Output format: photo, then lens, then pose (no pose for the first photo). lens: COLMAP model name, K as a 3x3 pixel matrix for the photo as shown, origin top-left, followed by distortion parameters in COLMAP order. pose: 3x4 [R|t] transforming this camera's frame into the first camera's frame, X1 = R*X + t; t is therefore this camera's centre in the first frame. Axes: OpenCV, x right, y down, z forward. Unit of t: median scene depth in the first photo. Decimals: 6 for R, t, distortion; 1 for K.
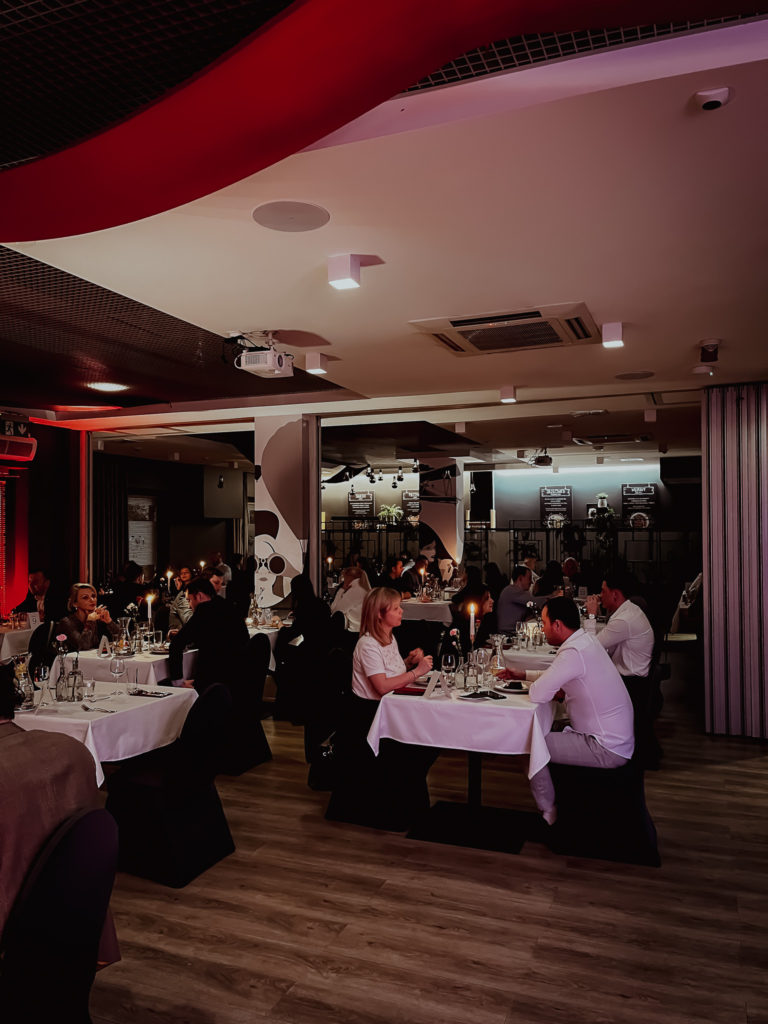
lens RADIAL K [[775.8, 0, 385.1], [0, 775.8, 538.0], [0, 0, 1]] dist [0.080067, -0.121280]
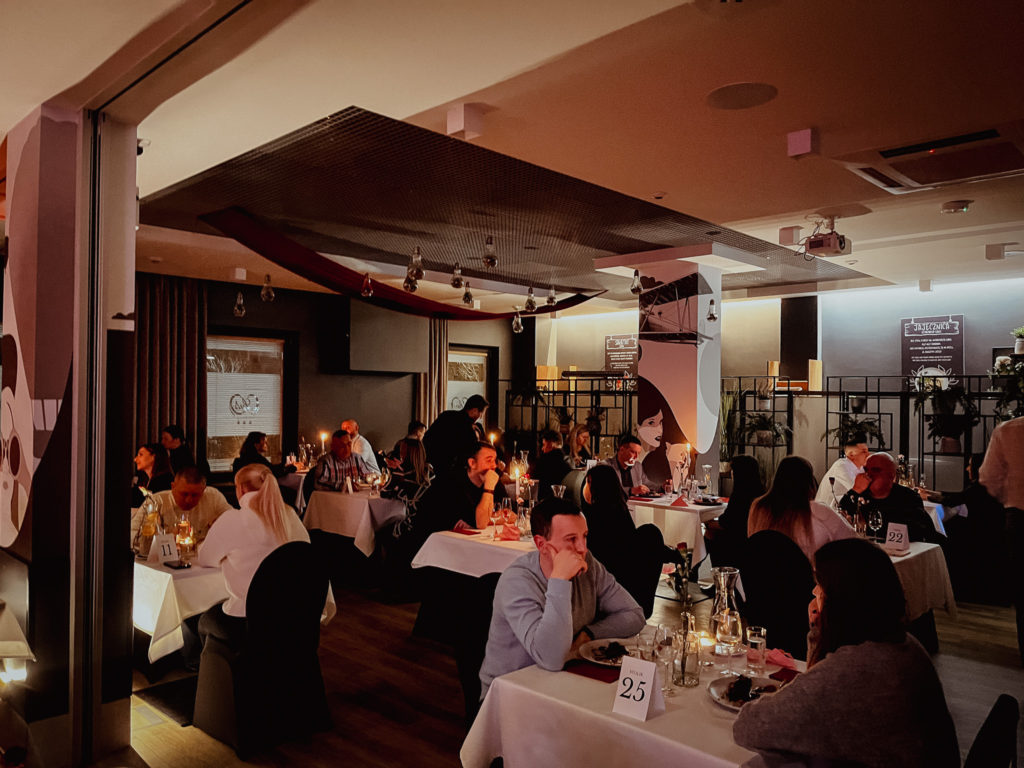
lens RADIAL K [[783.5, 0, 489.1], [0, 783.5, 384.9], [0, 0, 1]] dist [-0.032108, -0.000222]
pose [[0.917278, 0.009032, -0.398146, 0.230015], [-0.018521, 0.999629, -0.019993, -0.001557], [0.397817, 0.025713, 0.917104, 0.559853]]
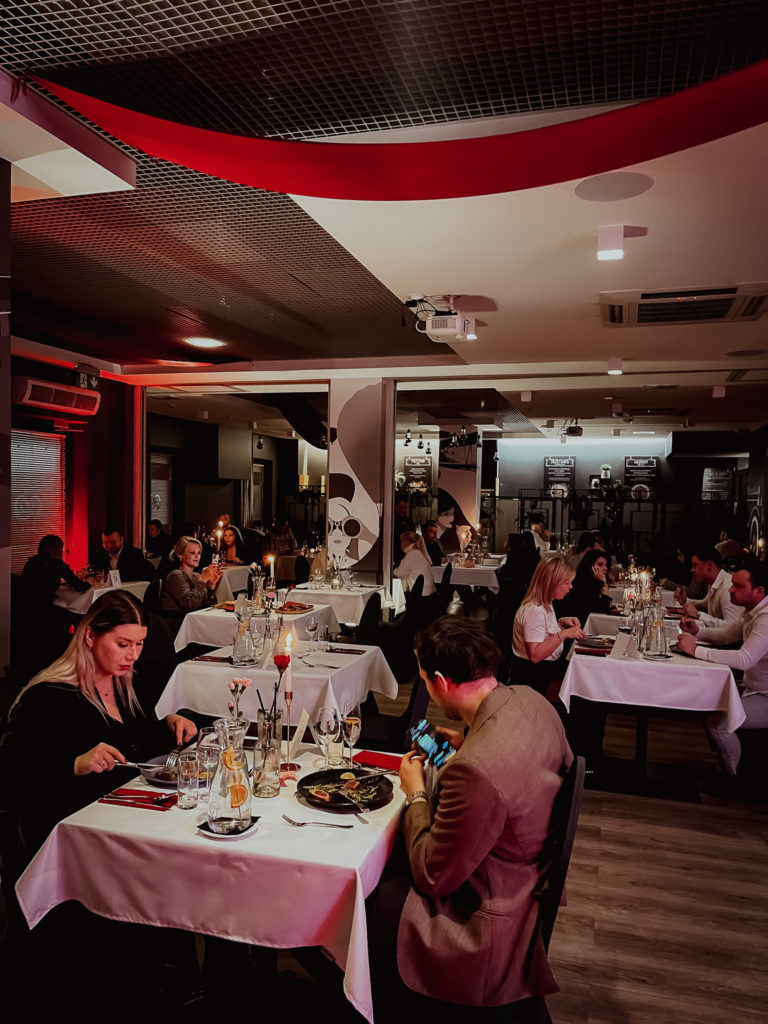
lens RADIAL K [[775.8, 0, 385.1], [0, 775.8, 538.0], [0, 0, 1]] dist [0.080067, -0.121280]
pose [[0.996130, 0.020238, 0.085525, -0.145294], [-0.024004, 0.998777, 0.043229, 0.002727], [-0.084545, -0.045115, 0.995398, -0.004754]]
